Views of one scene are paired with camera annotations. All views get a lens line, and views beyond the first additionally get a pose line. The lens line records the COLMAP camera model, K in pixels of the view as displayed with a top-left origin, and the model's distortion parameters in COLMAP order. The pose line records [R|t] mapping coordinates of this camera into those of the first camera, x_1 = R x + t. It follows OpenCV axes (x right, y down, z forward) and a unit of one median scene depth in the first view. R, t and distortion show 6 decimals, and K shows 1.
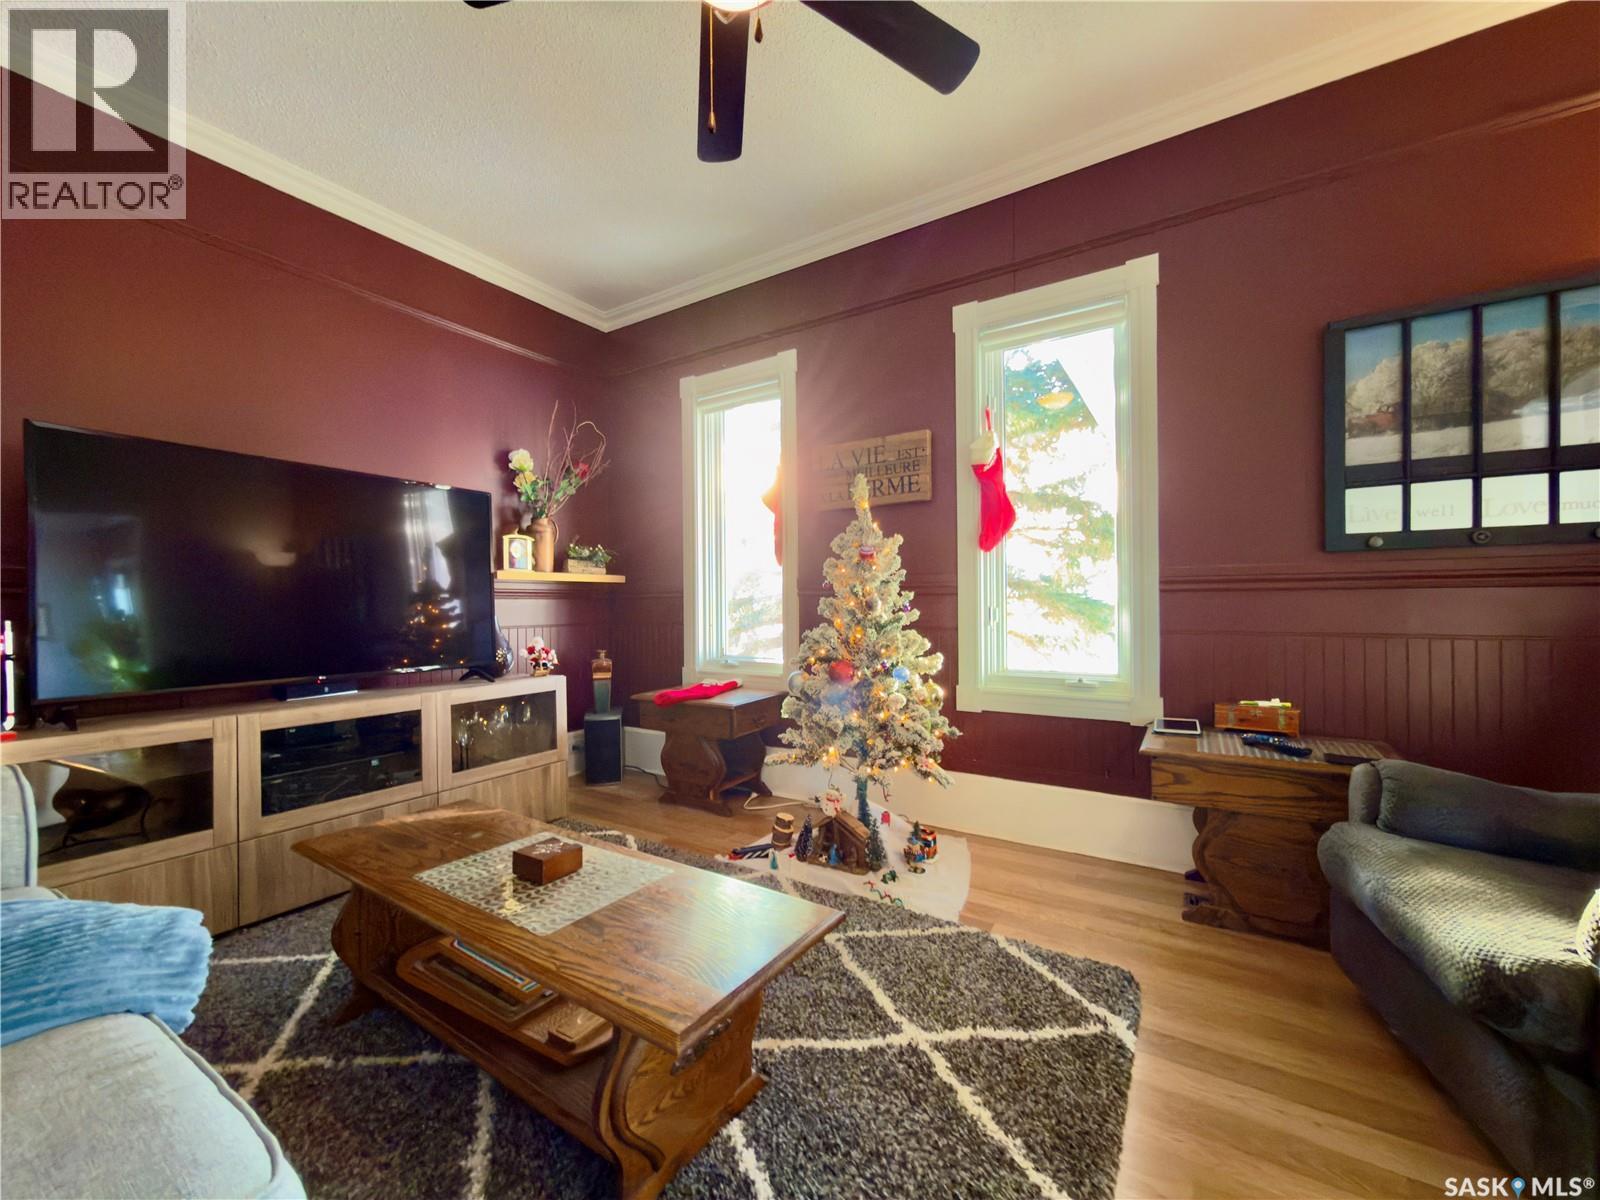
lens RADIAL K [[635.8, 0, 802.4], [0, 635.8, 601.4], [0, 0, 1]] dist [0.001930, 0.000261]
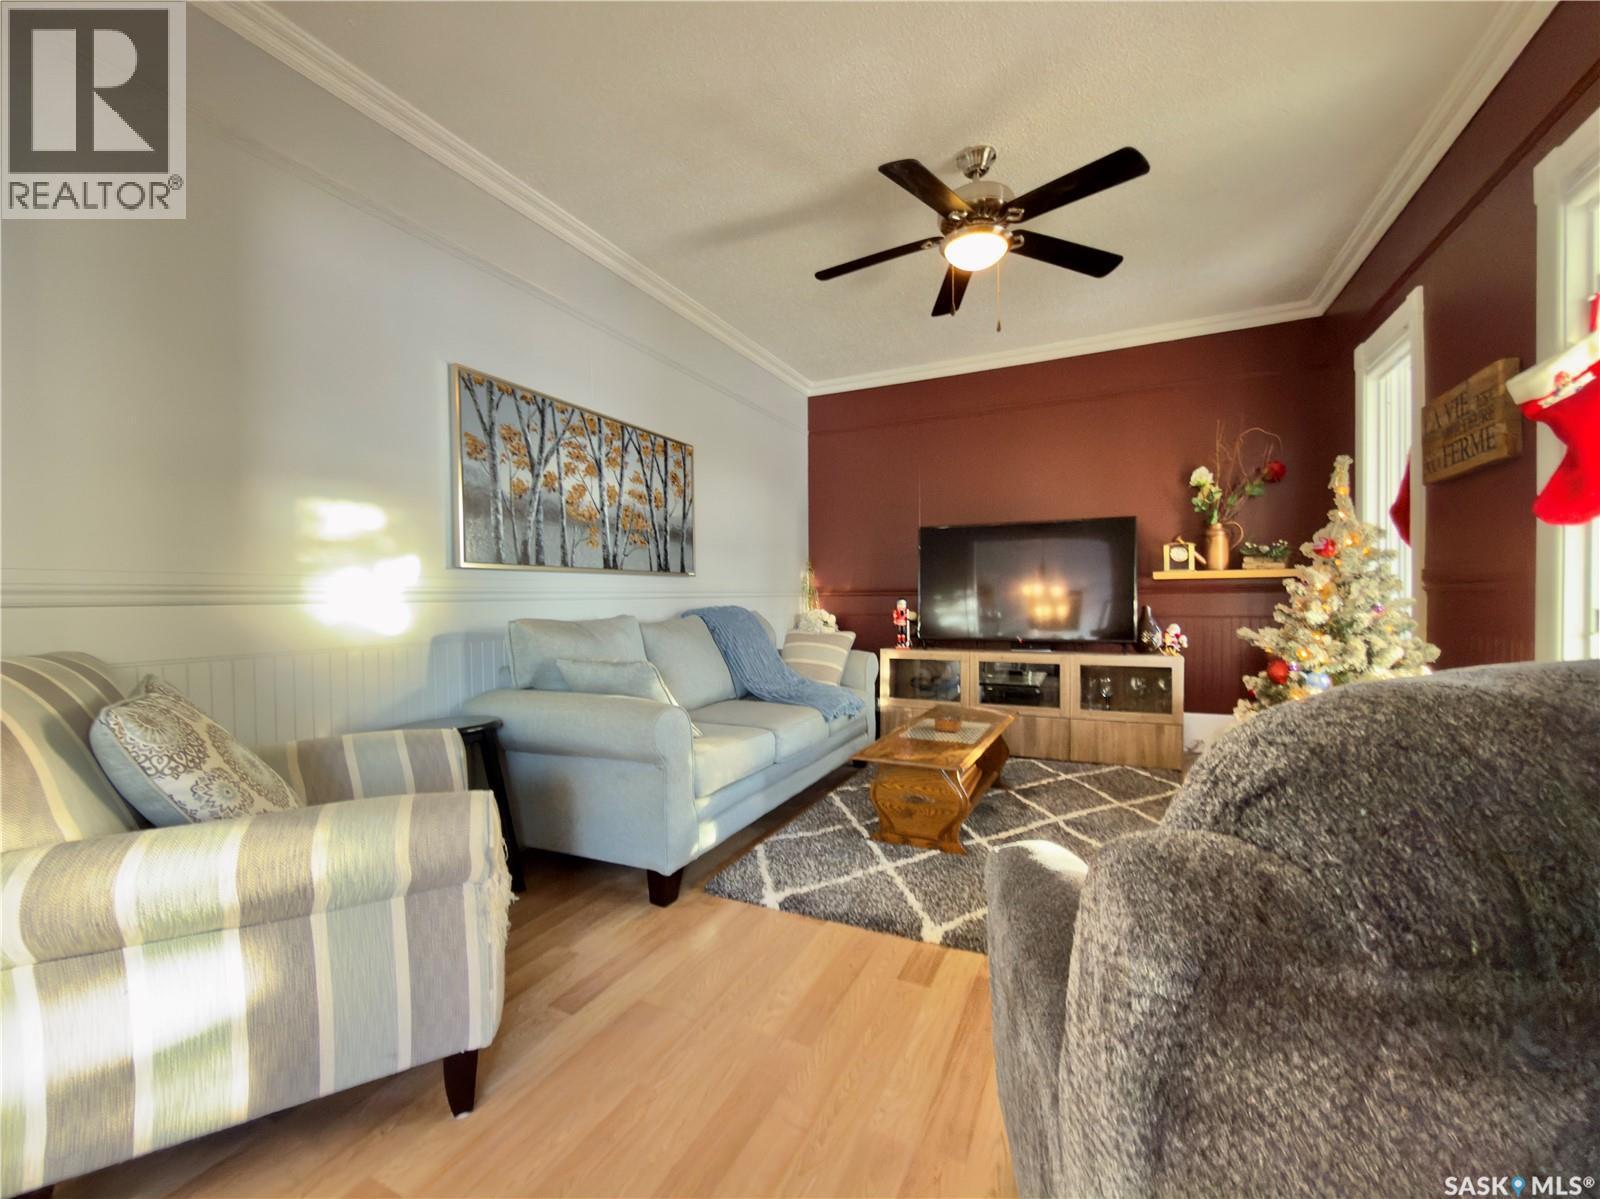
lens RADIAL K [[659.8, 0, 800.0], [0, 659.8, 599.5], [0, 0, 1]] dist [-0.000002, 0.000102]
pose [[0.134764, 0.006777, -0.990855, 0.713095], [0.012387, 0.999887, 0.008523, -0.012626], [0.990800, -0.013422, 0.134665, 0.092645]]
